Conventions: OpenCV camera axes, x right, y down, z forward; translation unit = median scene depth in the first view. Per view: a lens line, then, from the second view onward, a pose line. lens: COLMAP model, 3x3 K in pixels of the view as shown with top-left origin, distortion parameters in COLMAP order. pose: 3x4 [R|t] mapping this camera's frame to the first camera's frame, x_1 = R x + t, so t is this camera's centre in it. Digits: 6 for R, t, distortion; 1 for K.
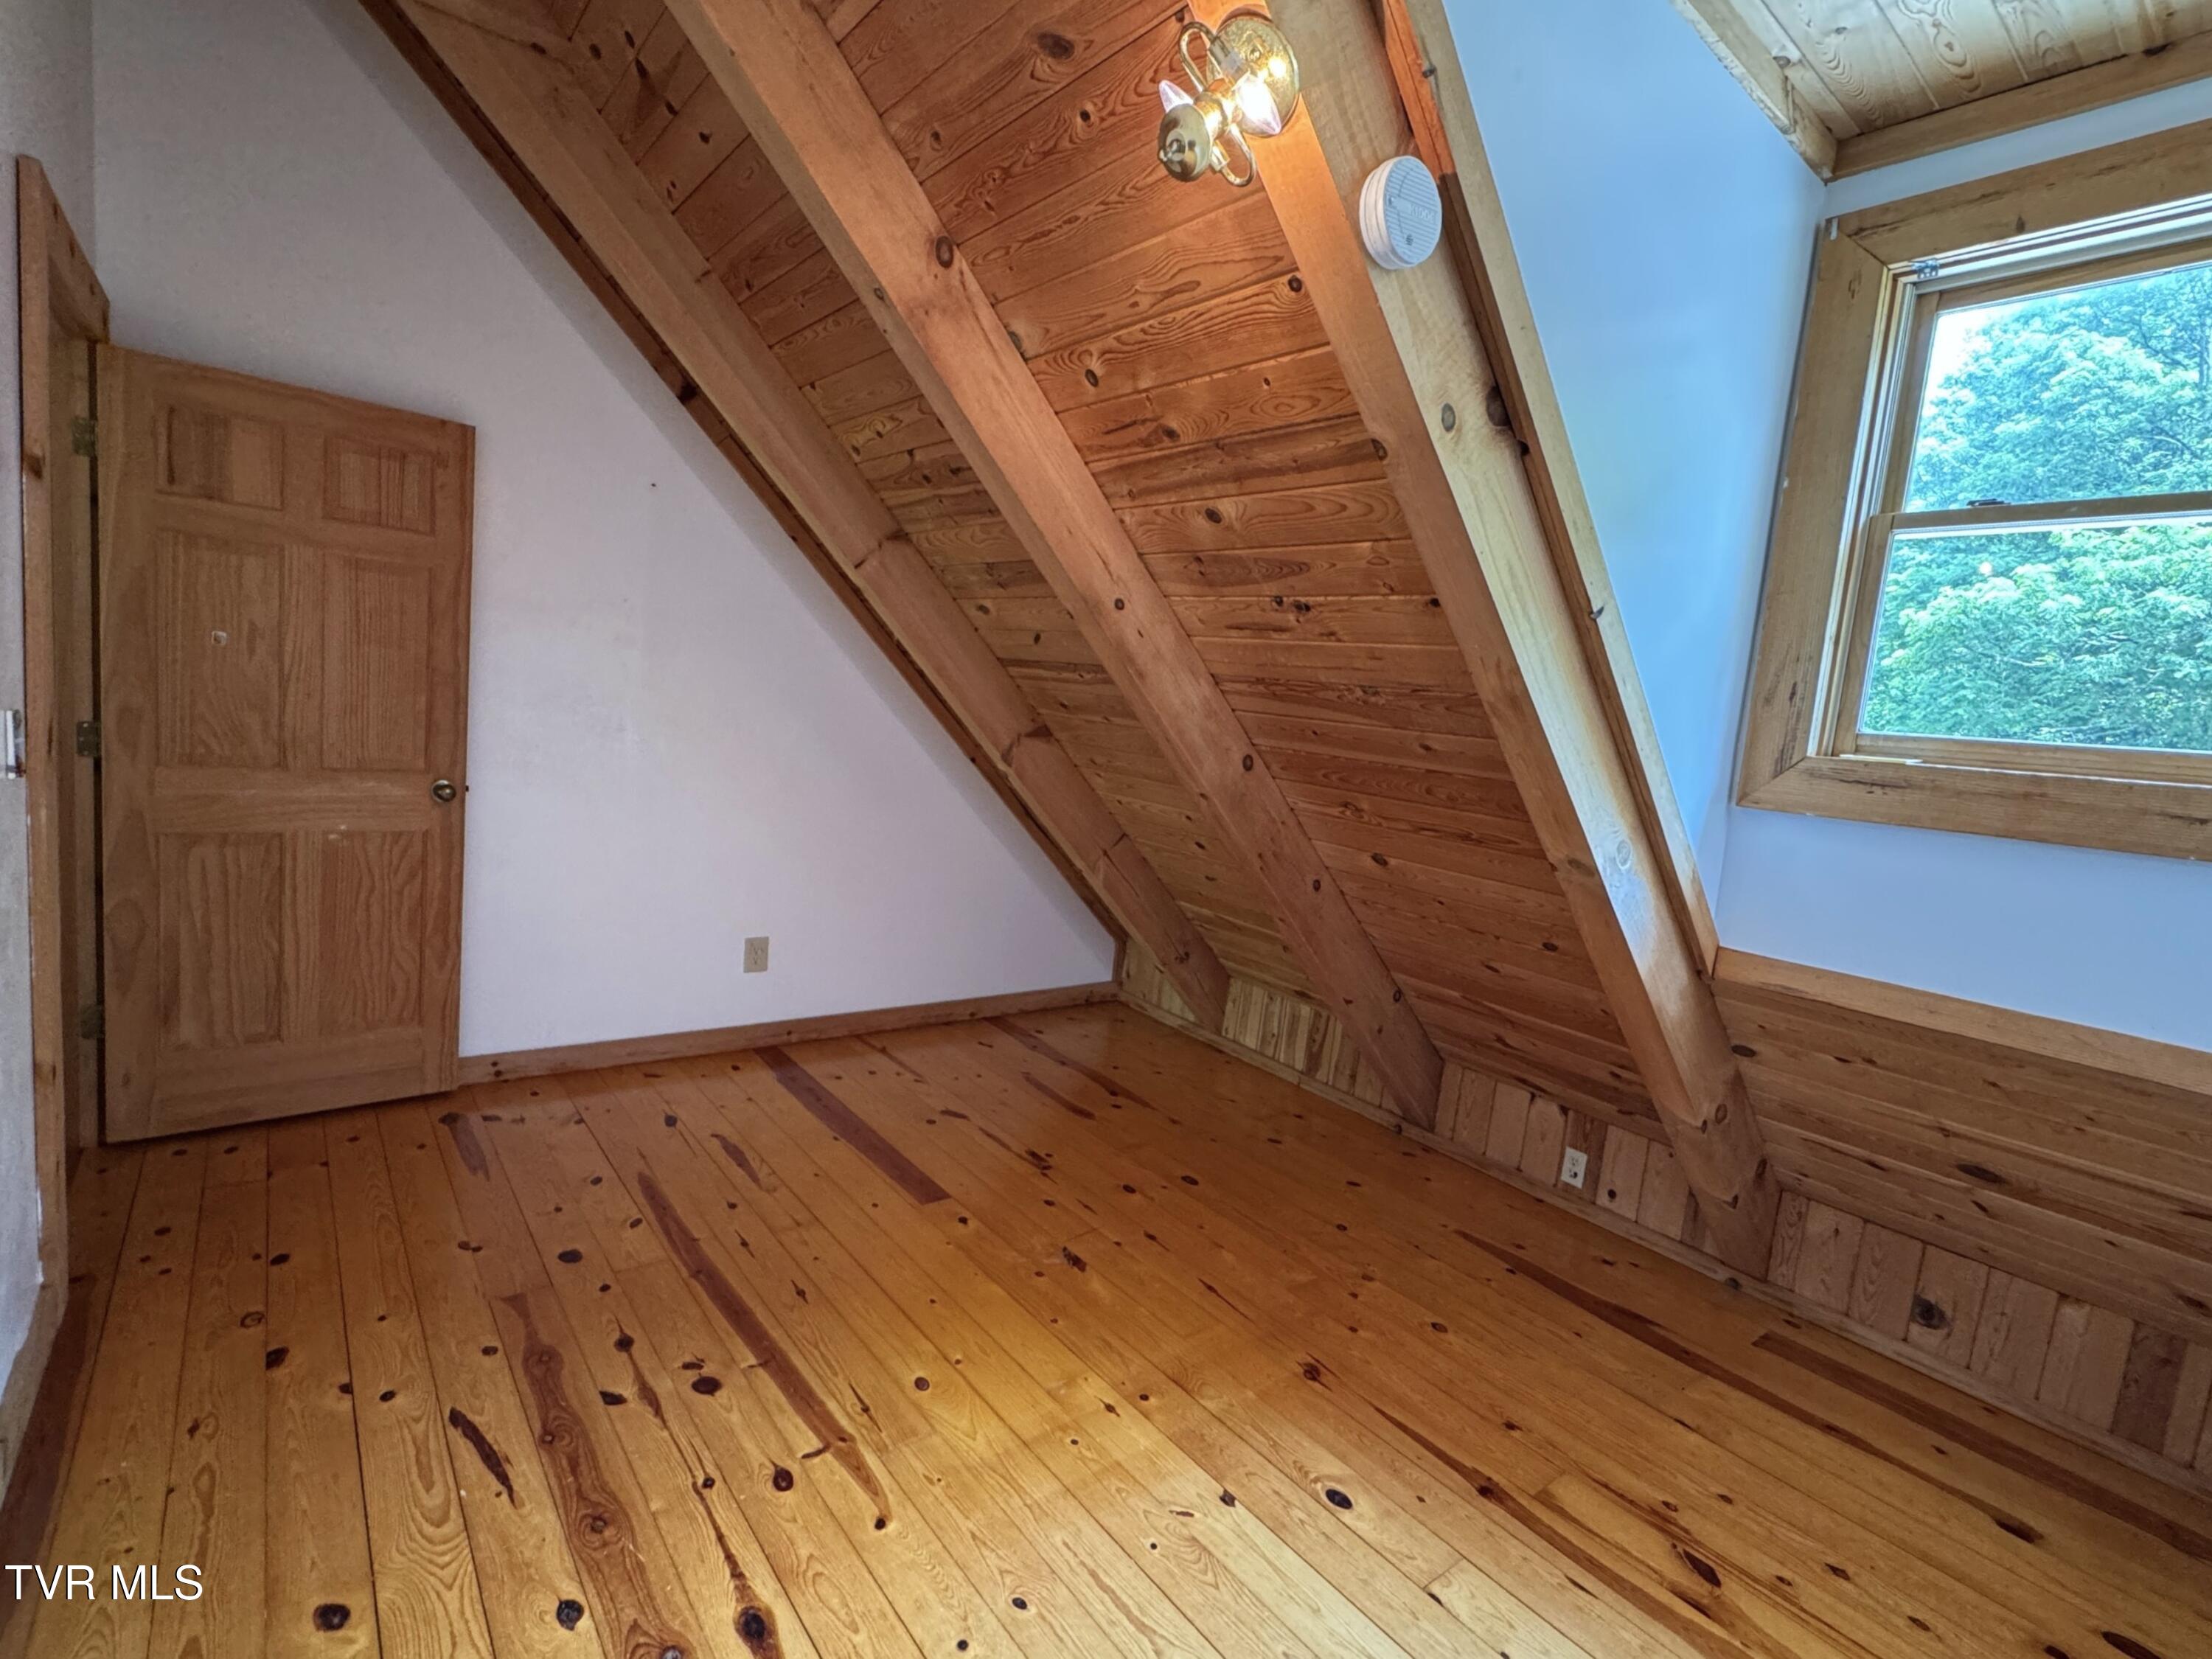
lens RADIAL K [[1052.2, 0, 1106.0], [0, 1052.2, 829.5], [0, 0, 1]] dist [-0.000279, -0.000012]
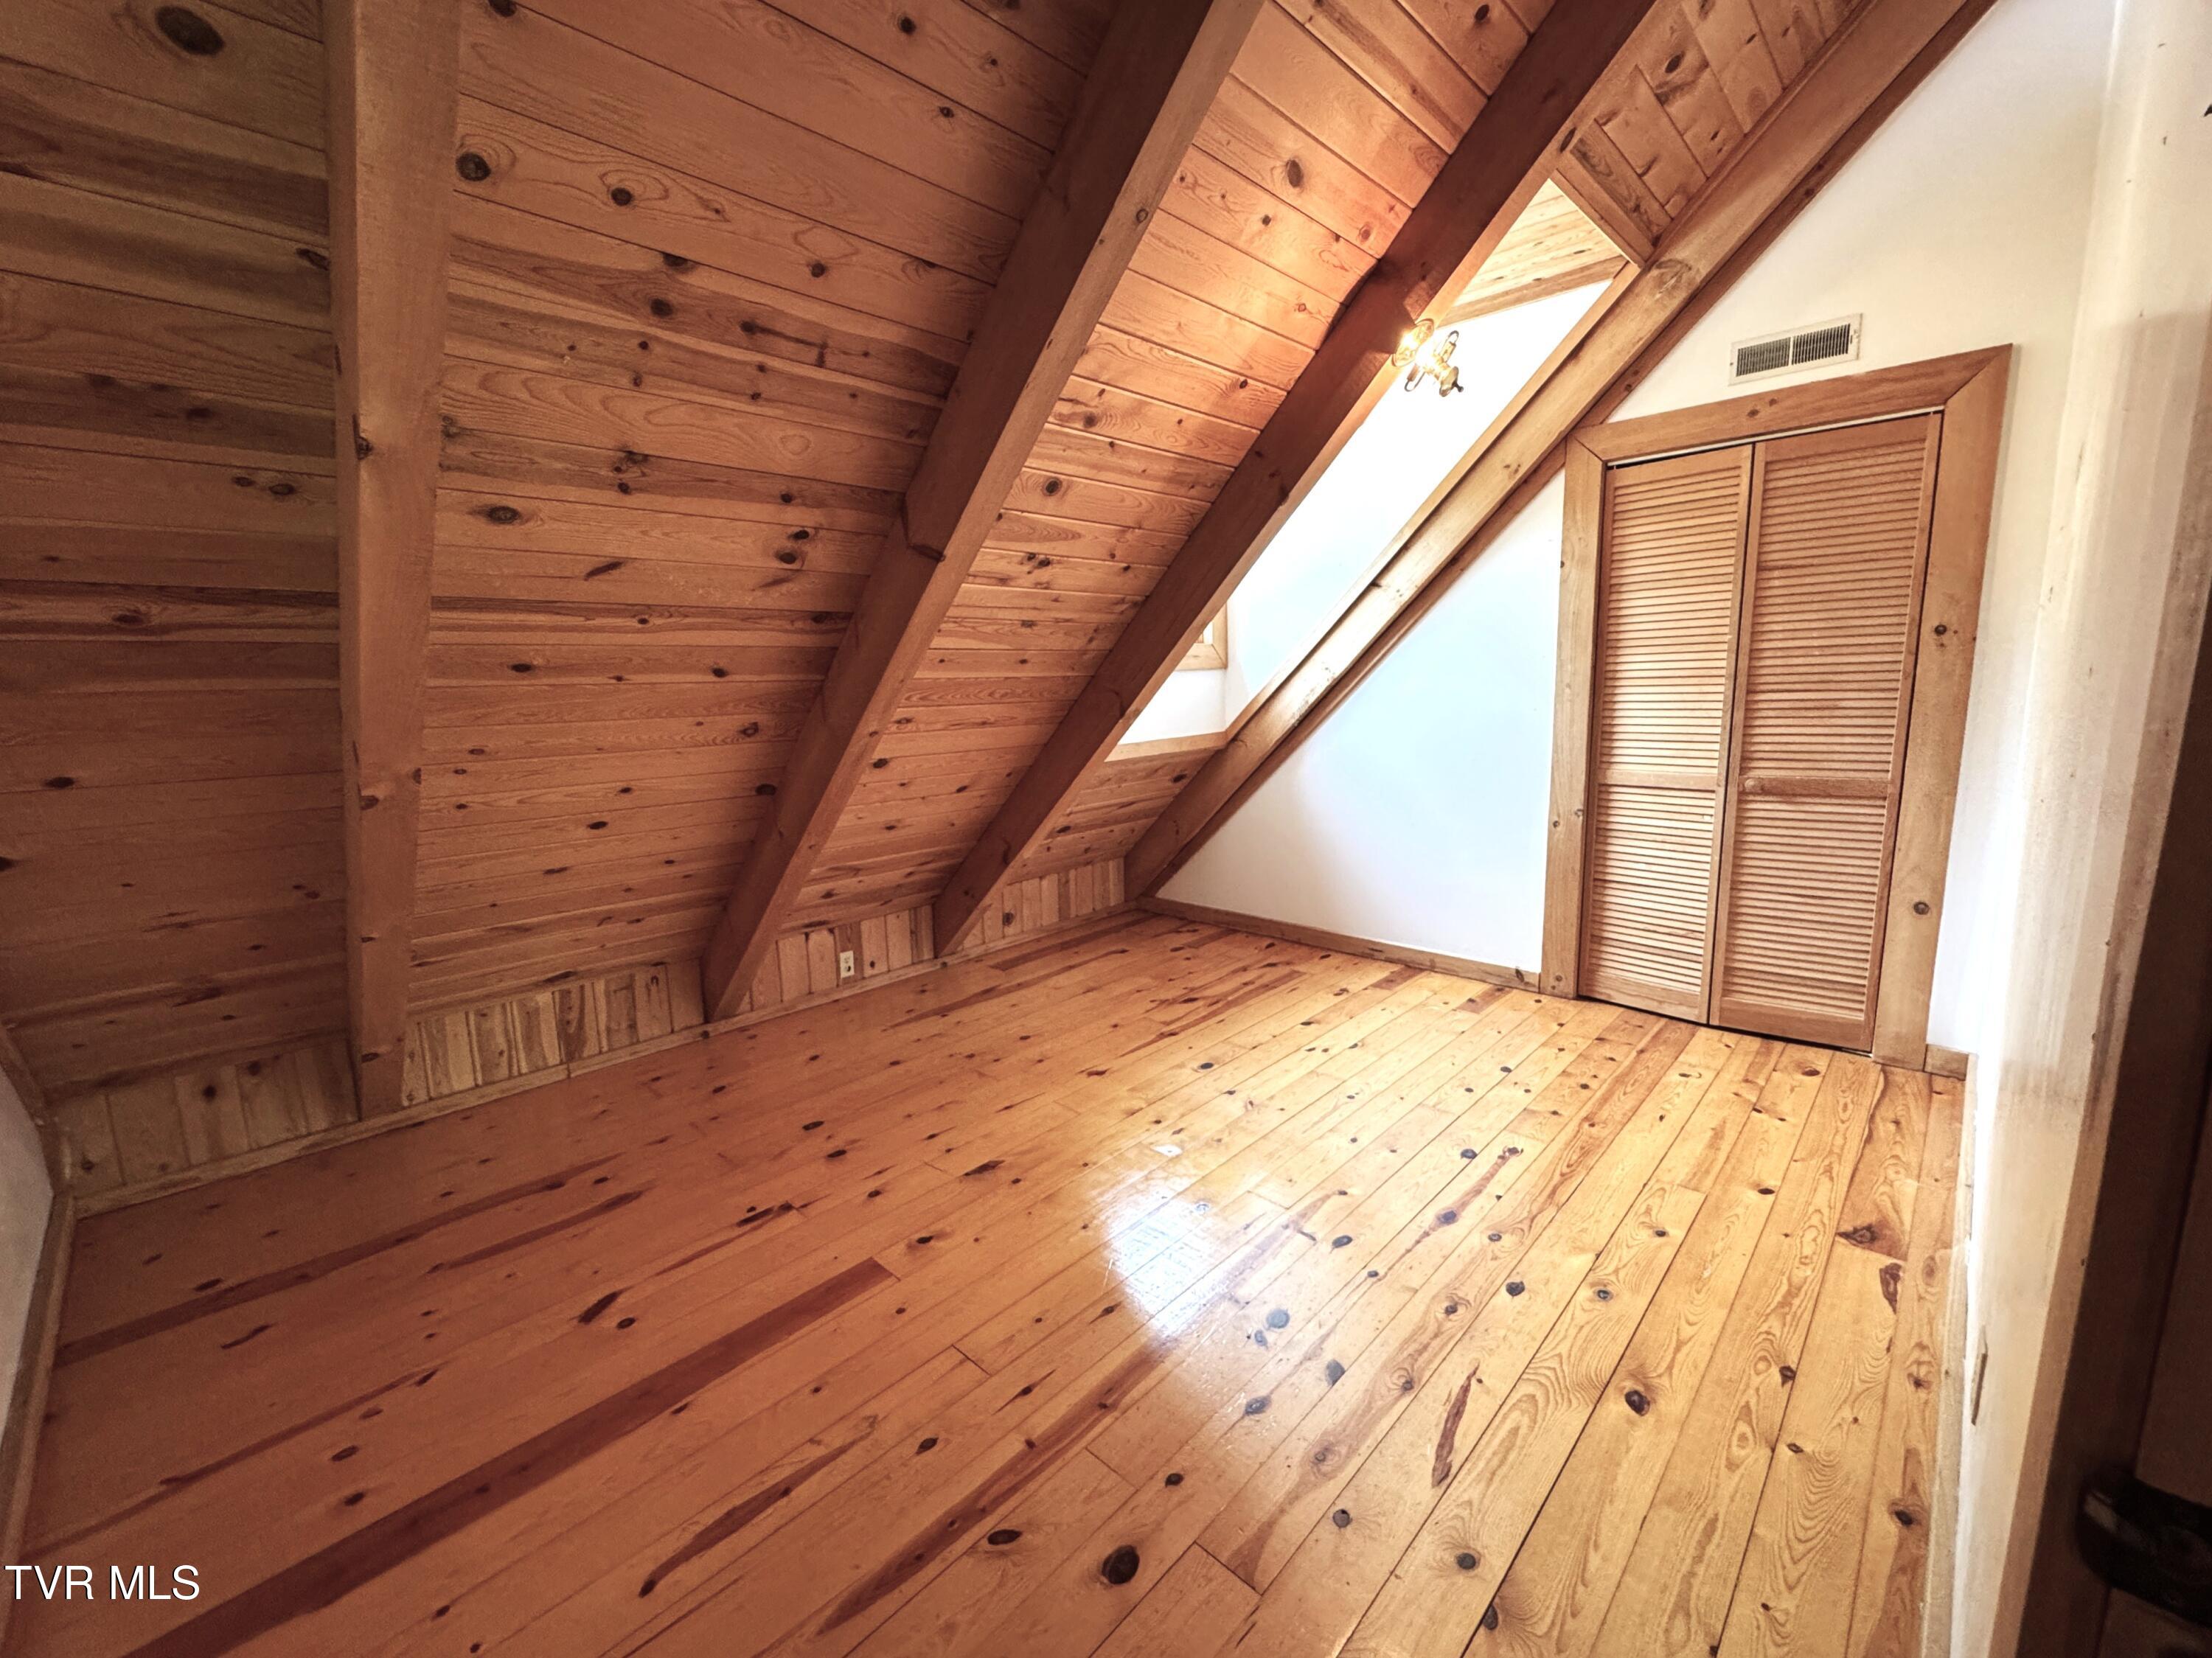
lens RADIAL K [[918.6, 0, 1104.2], [0, 918.6, 826.5], [0, 0, 1]] dist [-0.000216, 0.000093]
pose [[-0.141530, -0.257911, 0.955746, -0.835300], [0.130306, 0.952210, 0.276253, -0.165452], [-0.981320, 0.163638, -0.101159, 0.892263]]
